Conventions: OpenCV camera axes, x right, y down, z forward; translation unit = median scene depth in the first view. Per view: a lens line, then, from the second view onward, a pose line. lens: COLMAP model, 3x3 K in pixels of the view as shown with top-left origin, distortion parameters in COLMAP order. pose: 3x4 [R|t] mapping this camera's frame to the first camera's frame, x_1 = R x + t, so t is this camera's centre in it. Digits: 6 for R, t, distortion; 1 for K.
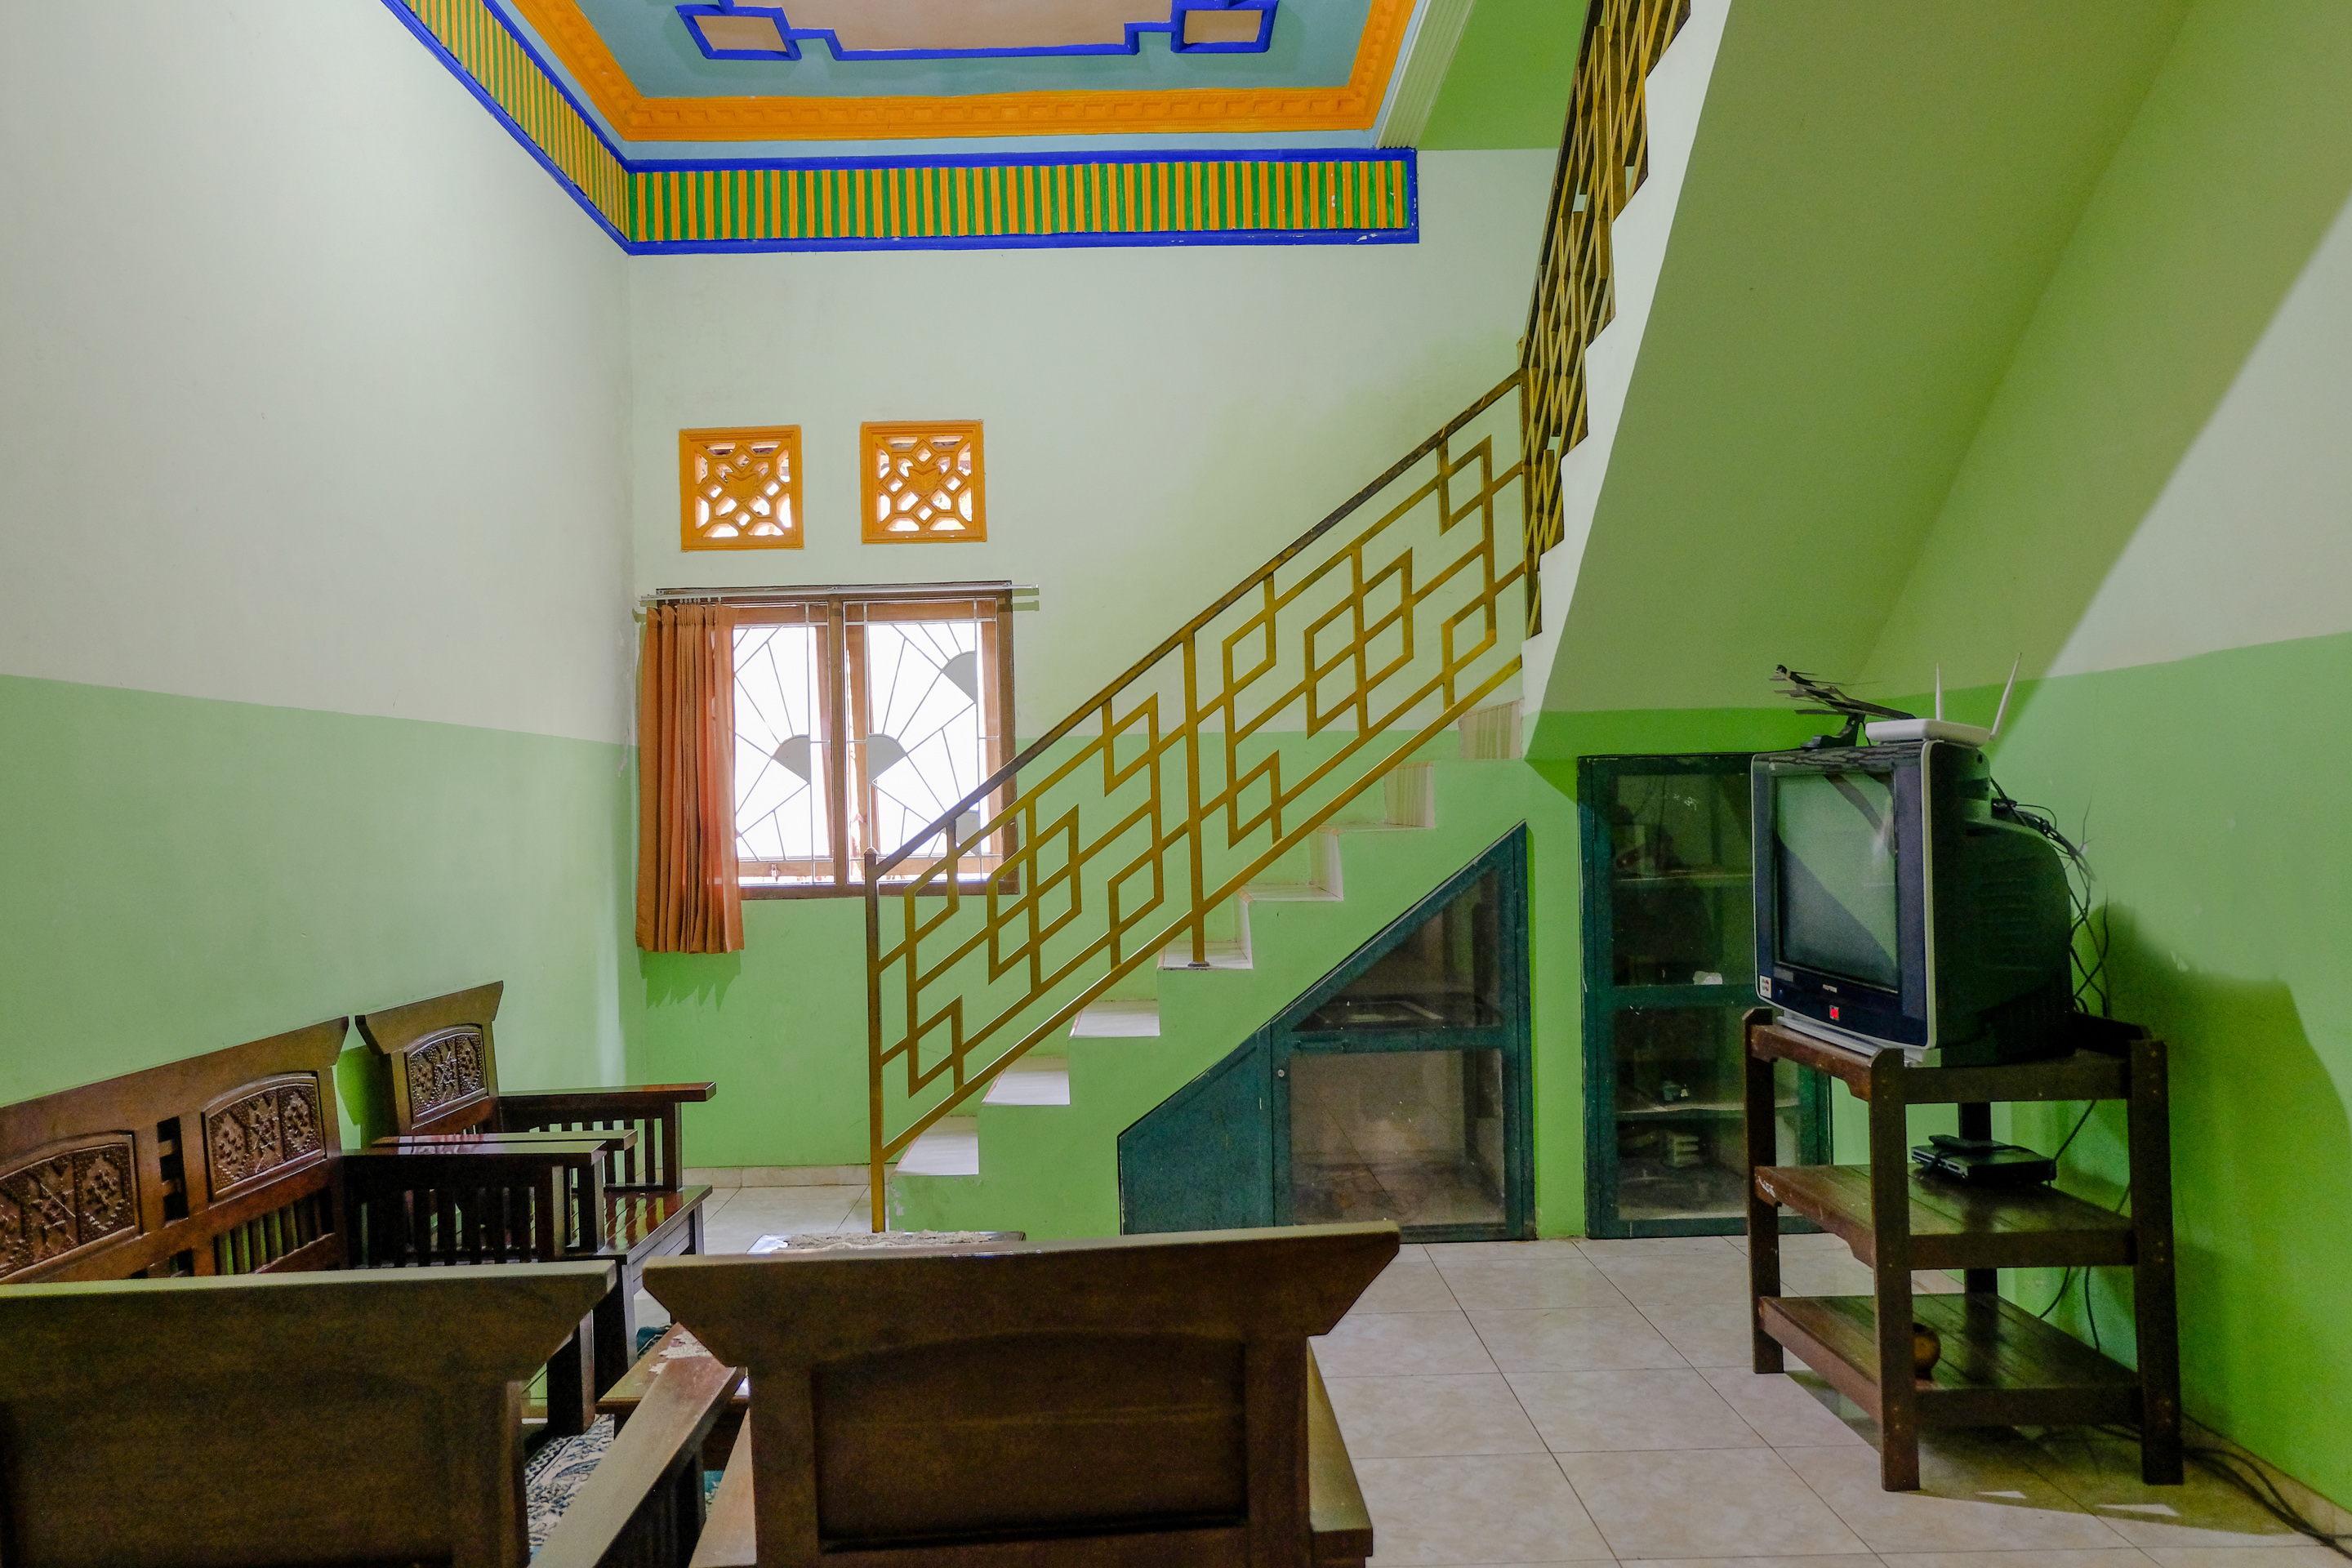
lens RADIAL K [[1597.1, 0, 1176.3], [0, 1597.1, 777.7], [0, 0, 1]] dist [-0.040426, 0.051390]
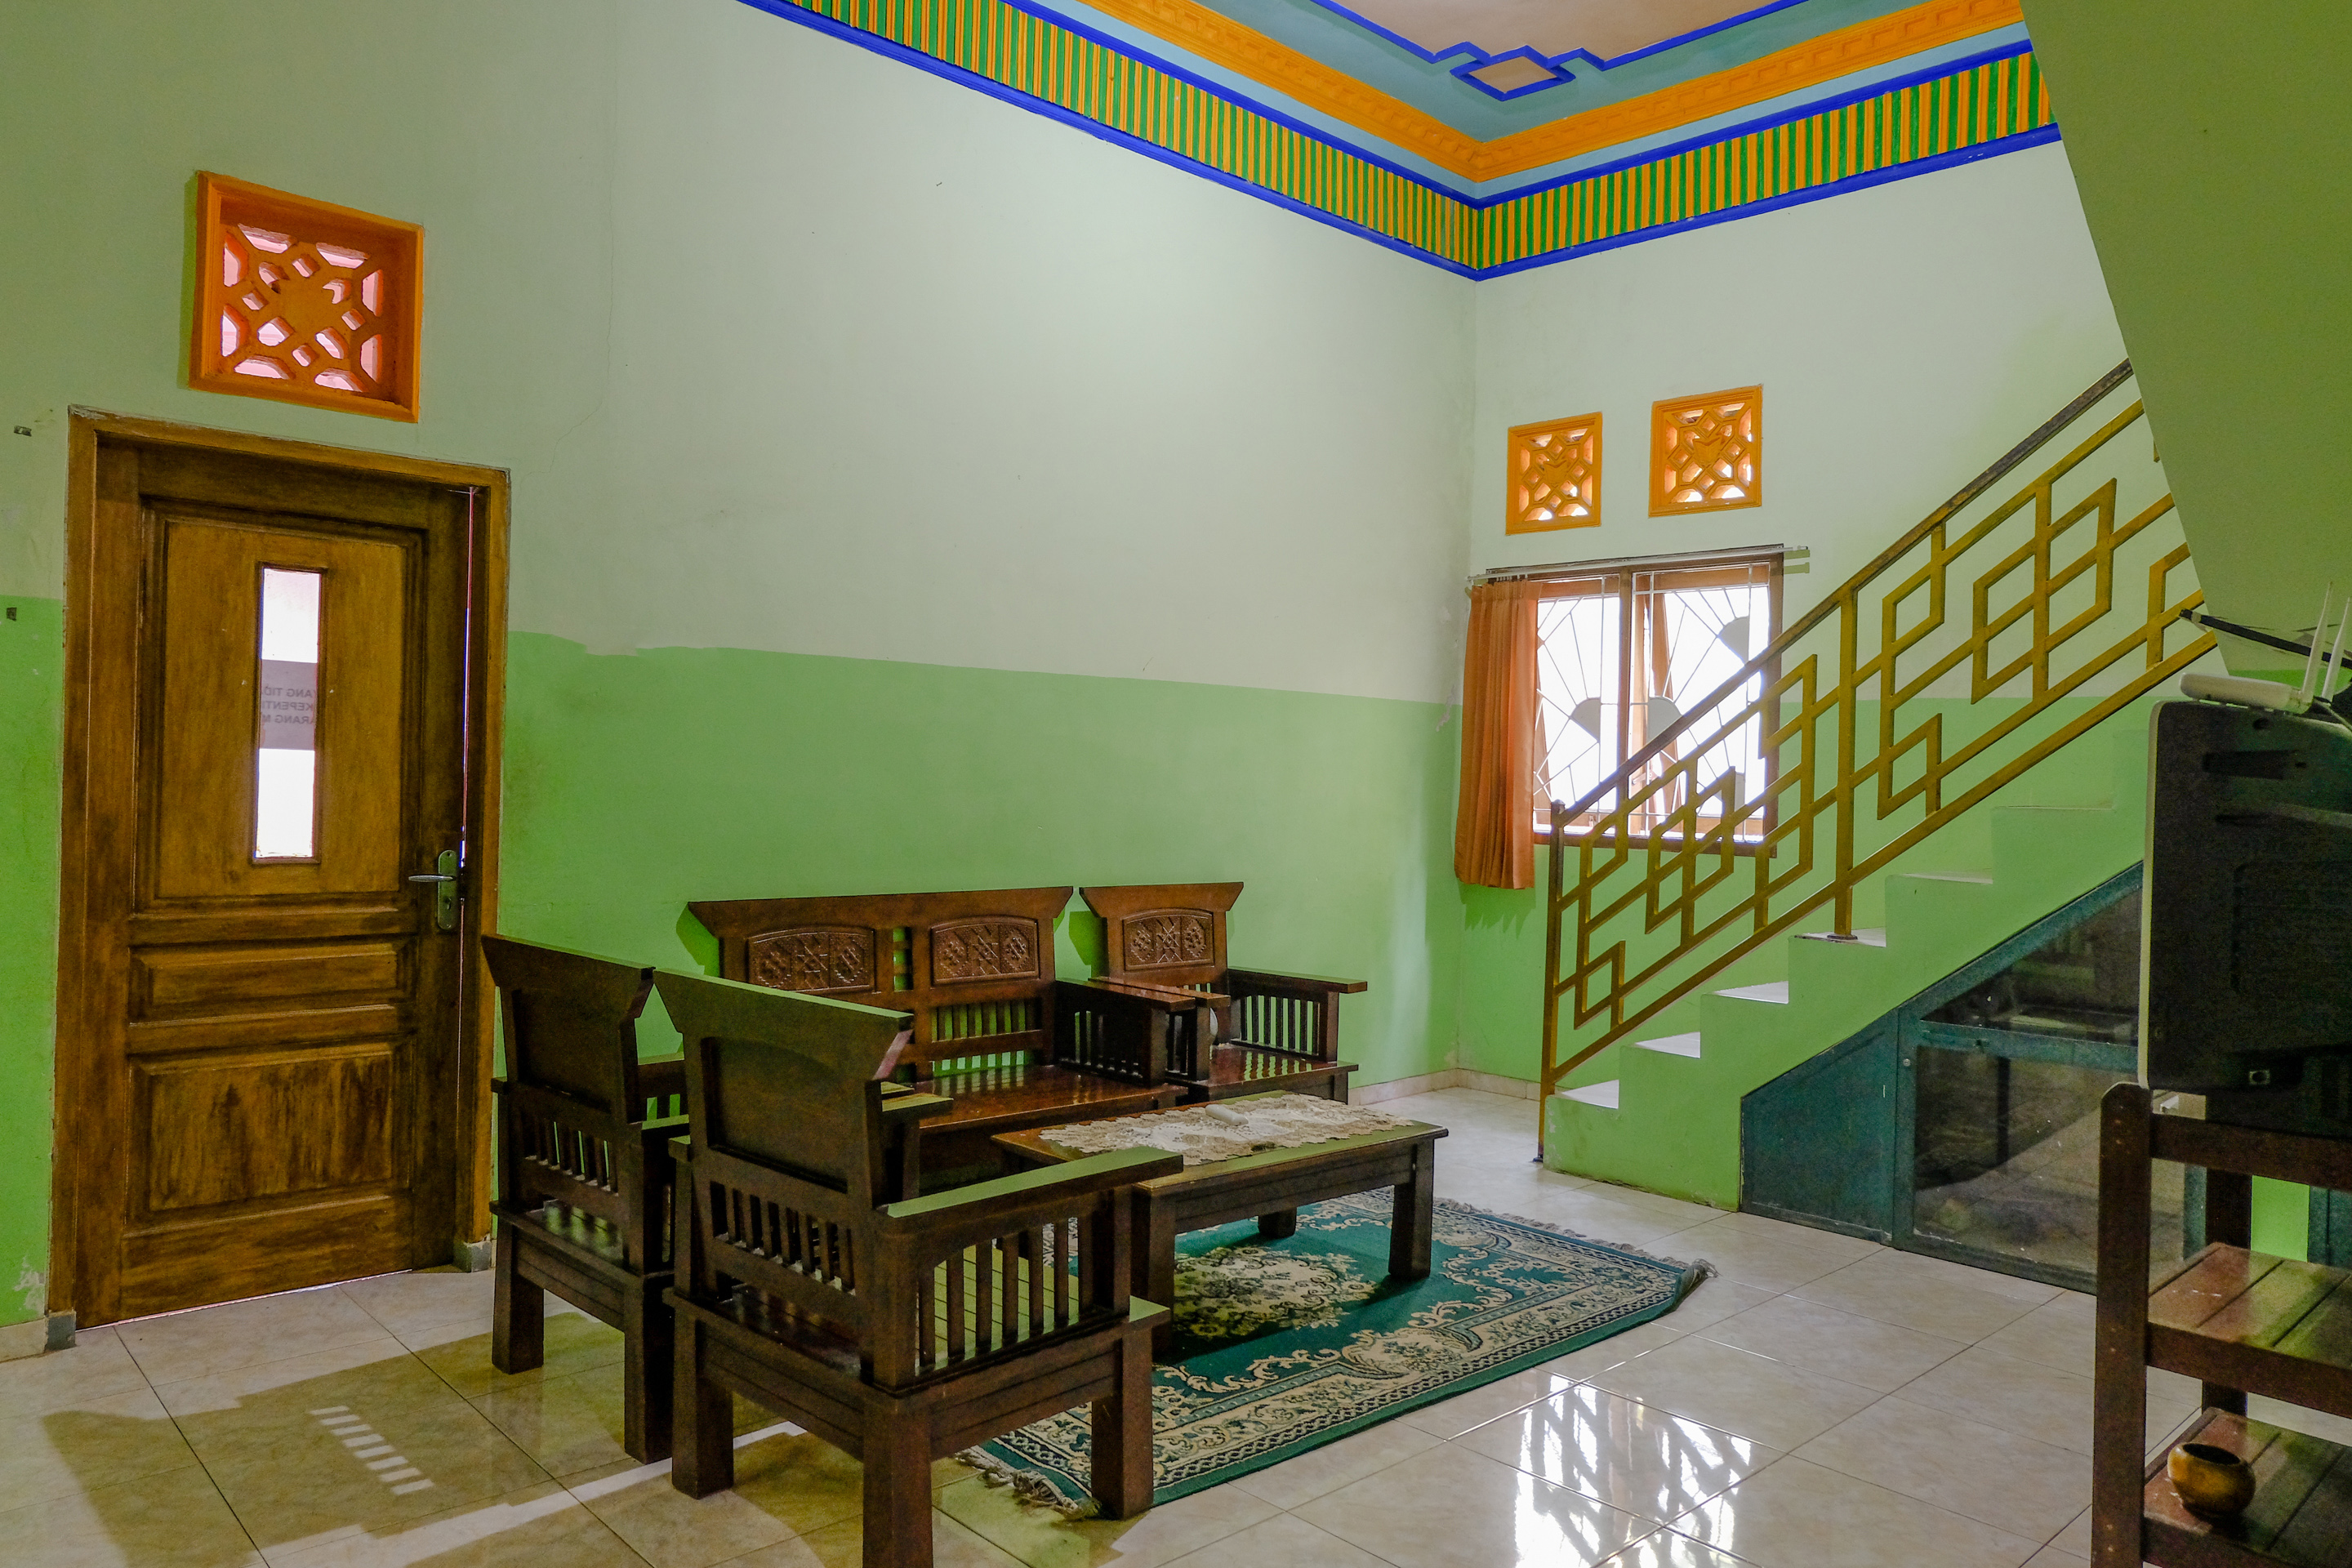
lens RADIAL K [[1597.1, 0, 1184.7], [0, 1597.1, 780.3], [0, 0, 1]] dist [-0.040426, 0.051390]
pose [[0.678827, 0.044264, -0.732963, 0.438508], [-0.028052, 0.999016, 0.034350, 0.000780], [0.733762, -0.002757, 0.679401, 0.061930]]
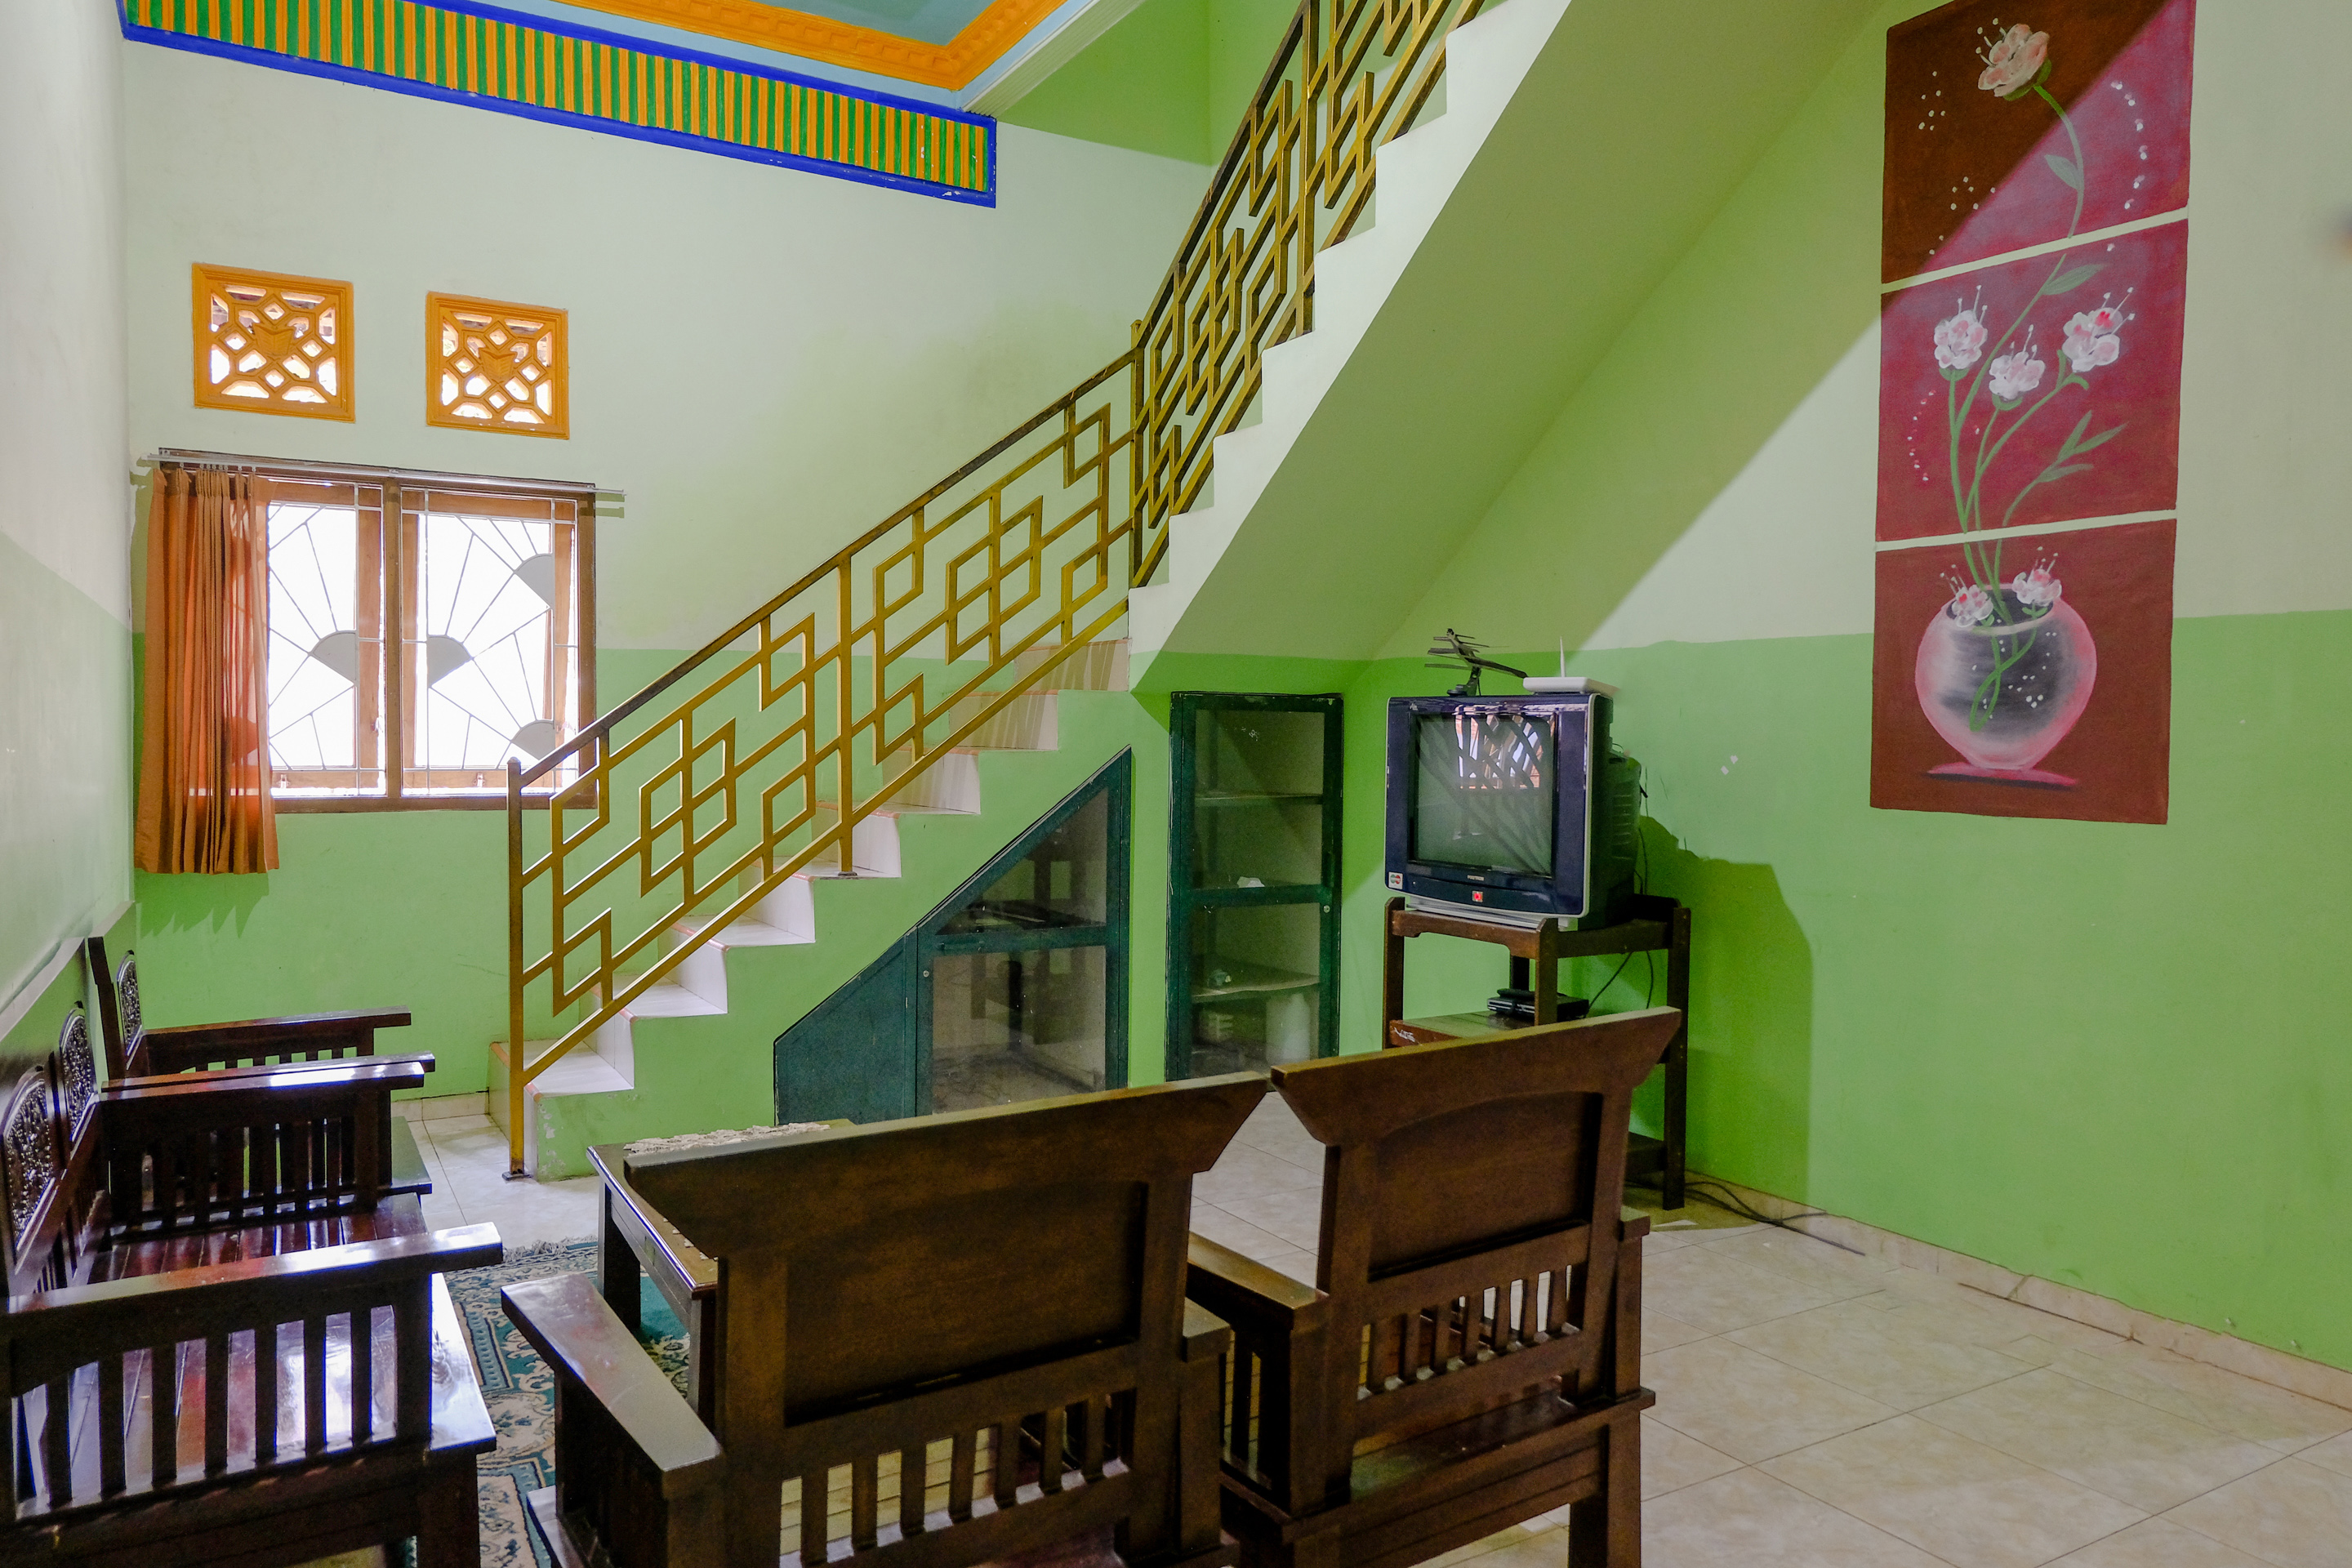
lens RADIAL K [[1597.1, 0, 1182.3], [0, 1597.1, 773.4], [0, 0, 1]] dist [-0.040426, 0.051390]
pose [[0.866616, 0.017453, 0.498671, -0.316206], [-0.036910, 0.998892, 0.029184, 0.011647], [-0.497609, -0.043697, 0.866300, -0.013752]]
